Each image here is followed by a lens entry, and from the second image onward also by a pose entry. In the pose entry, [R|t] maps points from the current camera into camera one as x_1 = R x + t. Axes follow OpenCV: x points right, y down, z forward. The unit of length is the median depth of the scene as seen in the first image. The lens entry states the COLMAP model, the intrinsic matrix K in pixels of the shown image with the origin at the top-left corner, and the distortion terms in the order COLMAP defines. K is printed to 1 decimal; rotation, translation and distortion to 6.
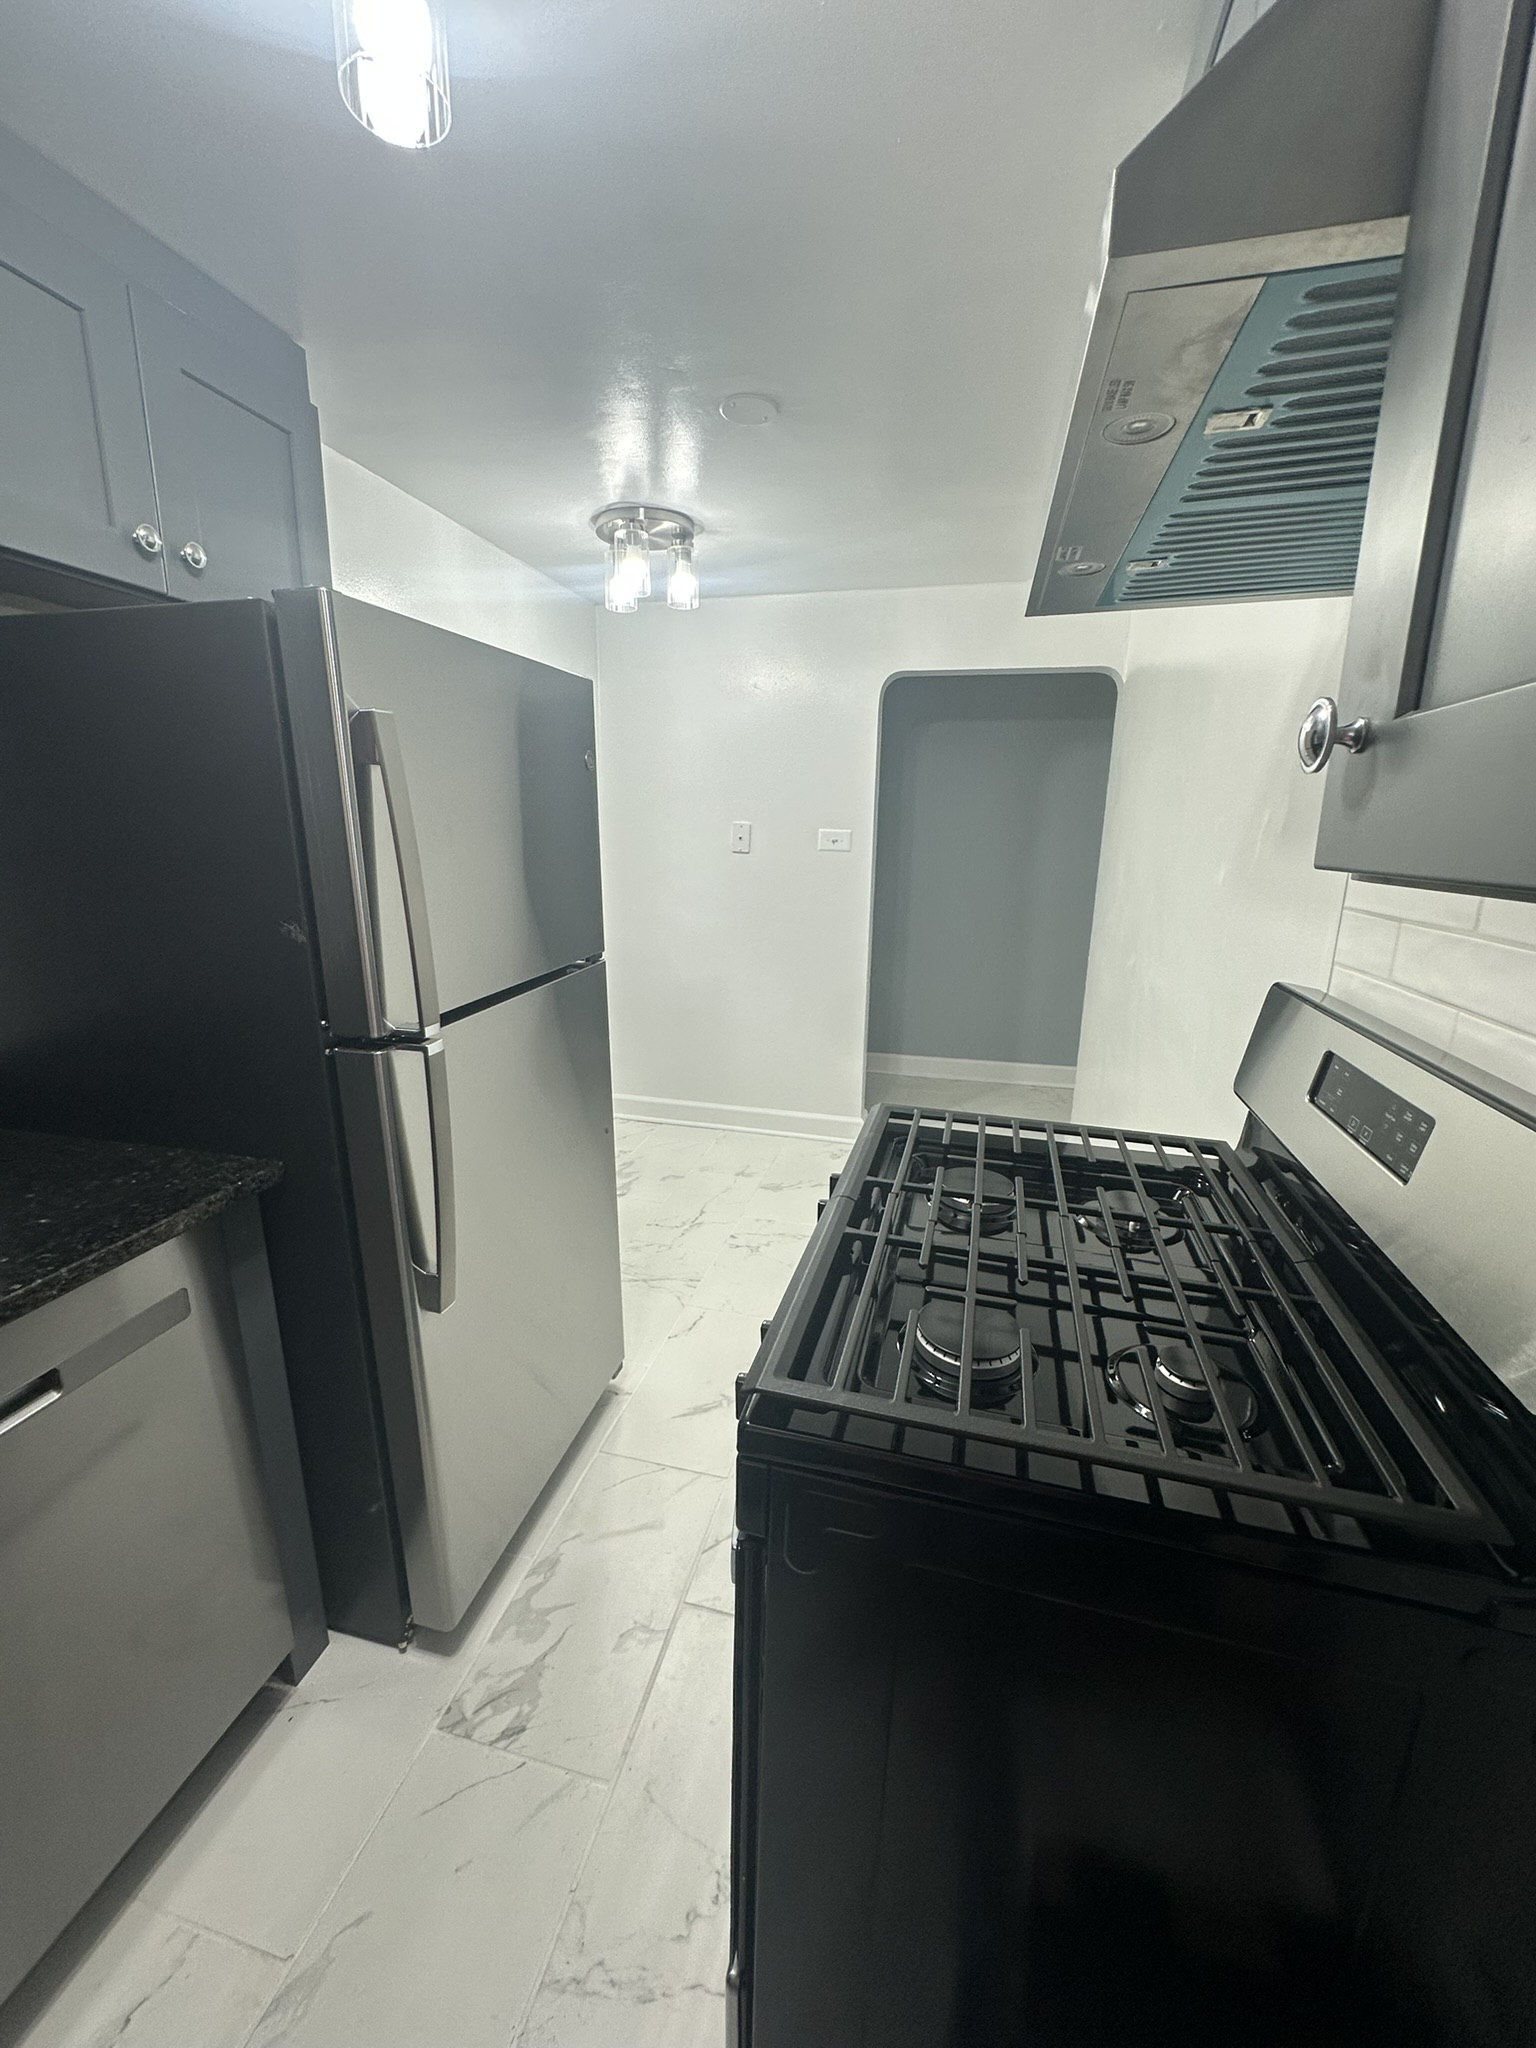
lens RADIAL K [[815.2, 0, 761.1], [0, 815.2, 1021.2], [0, 0, 1]] dist [-0.005837, 0.001445]
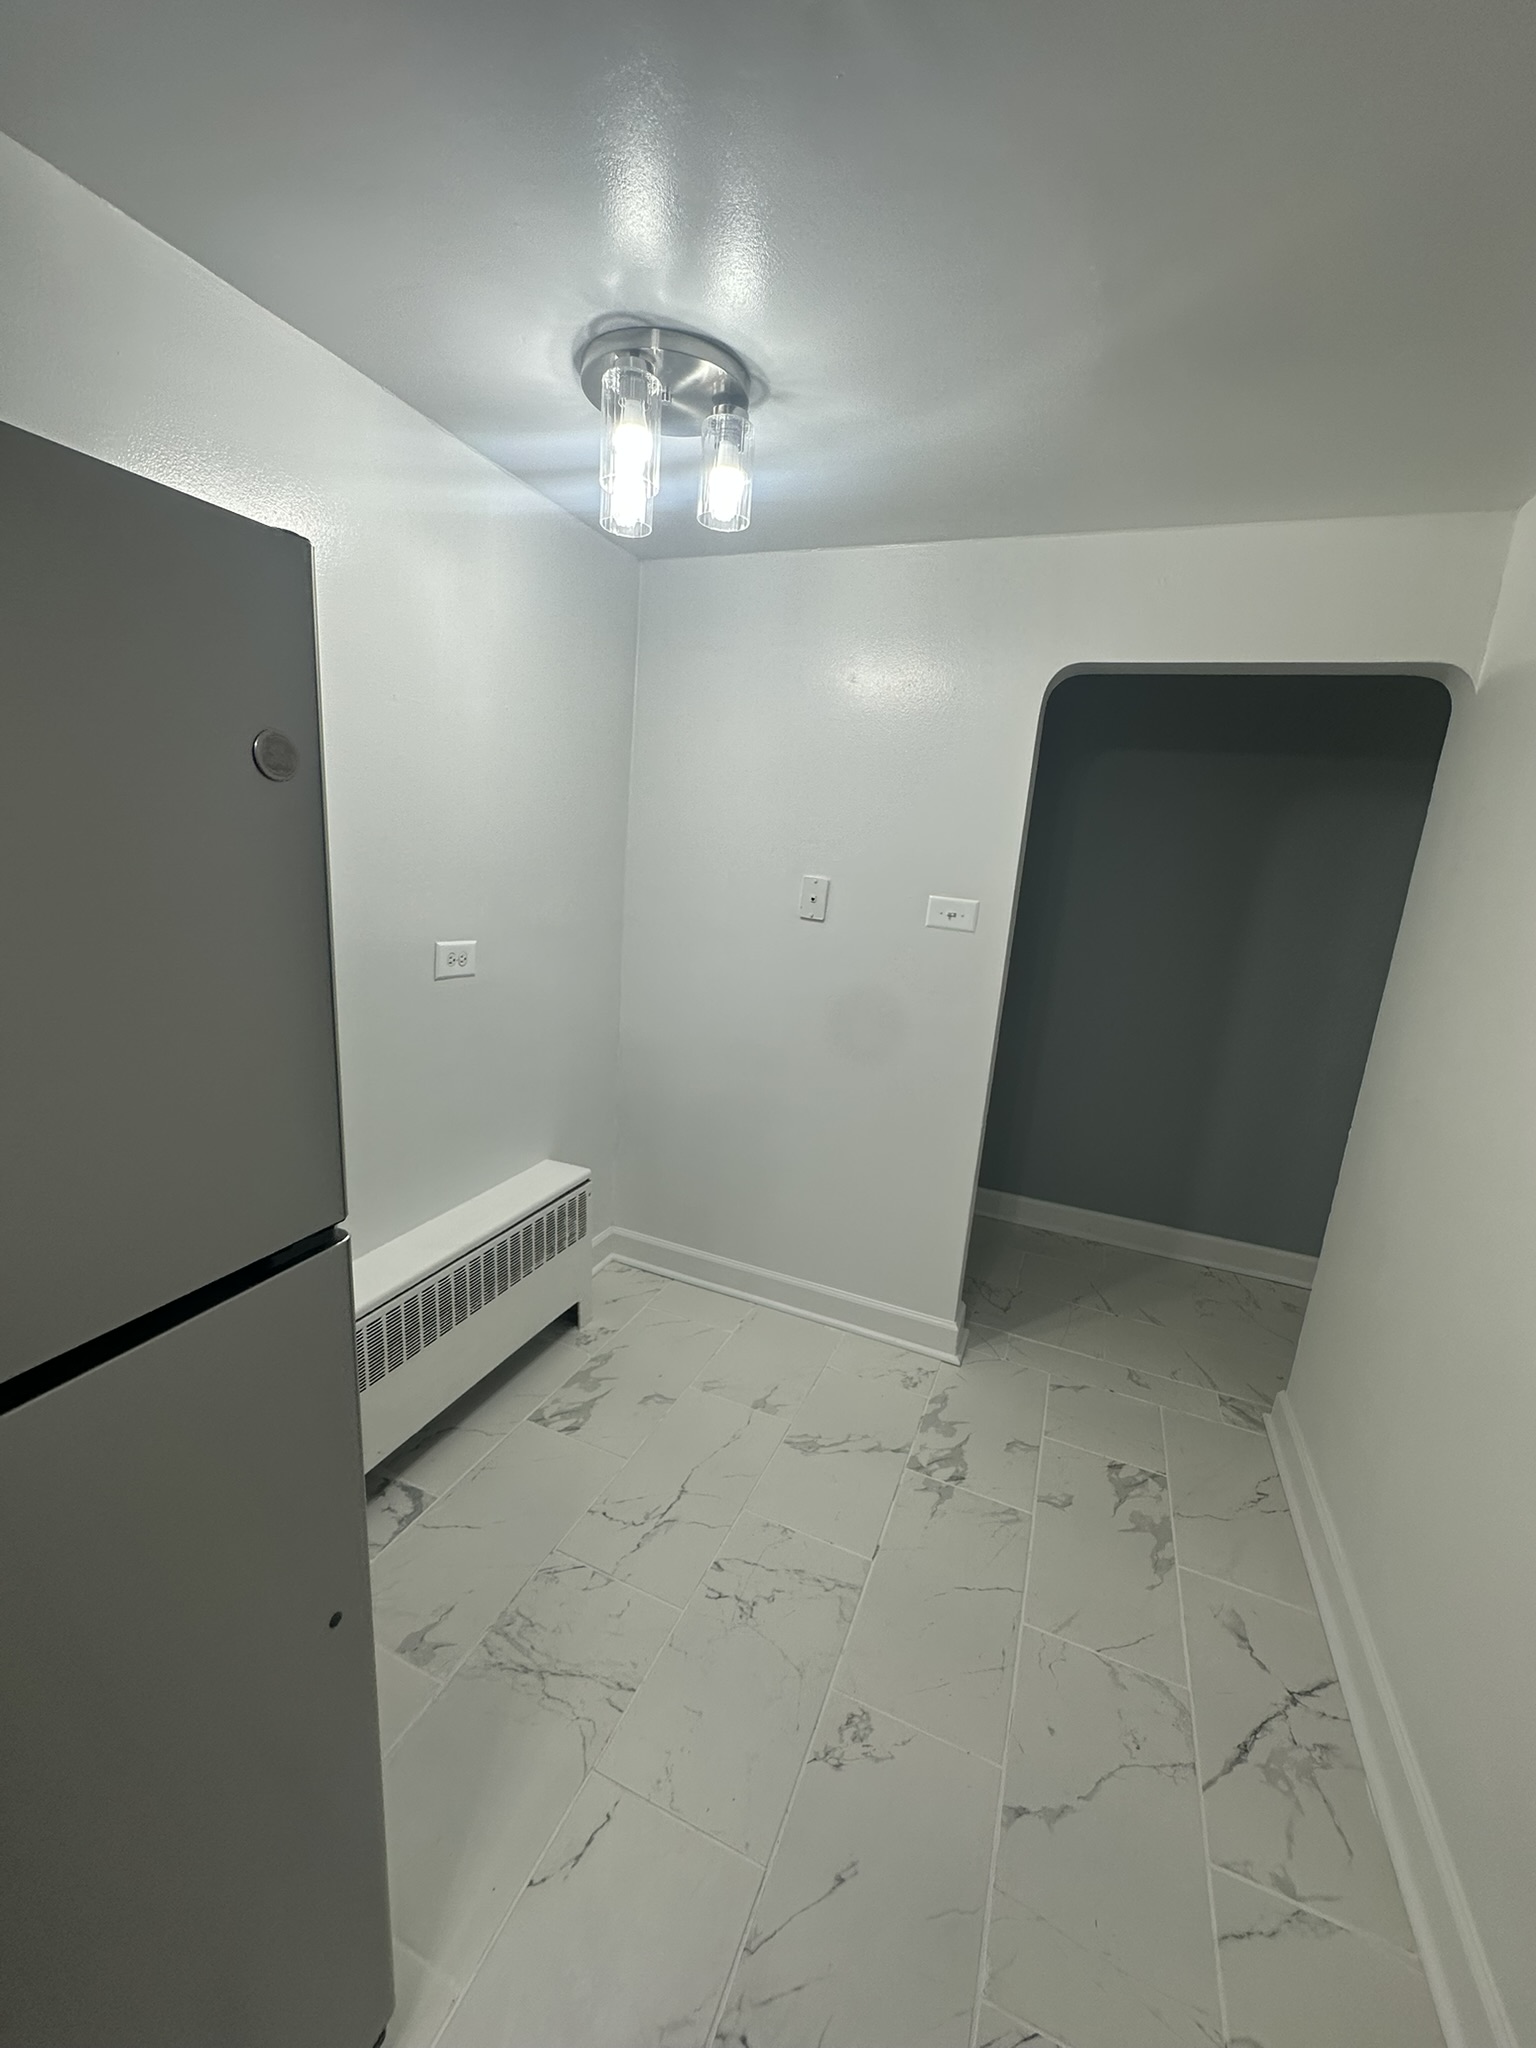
lens RADIAL K [[815.2, 0, 771.3], [0, 815.2, 1022.7], [0, 0, 1]] dist [-0.005837, 0.001445]
pose [[0.988470, 0.092959, -0.119526, 0.083273], [-0.096286, 0.995103, -0.022350, -0.269049], [0.116863, 0.033601, 0.992579, 0.834772]]
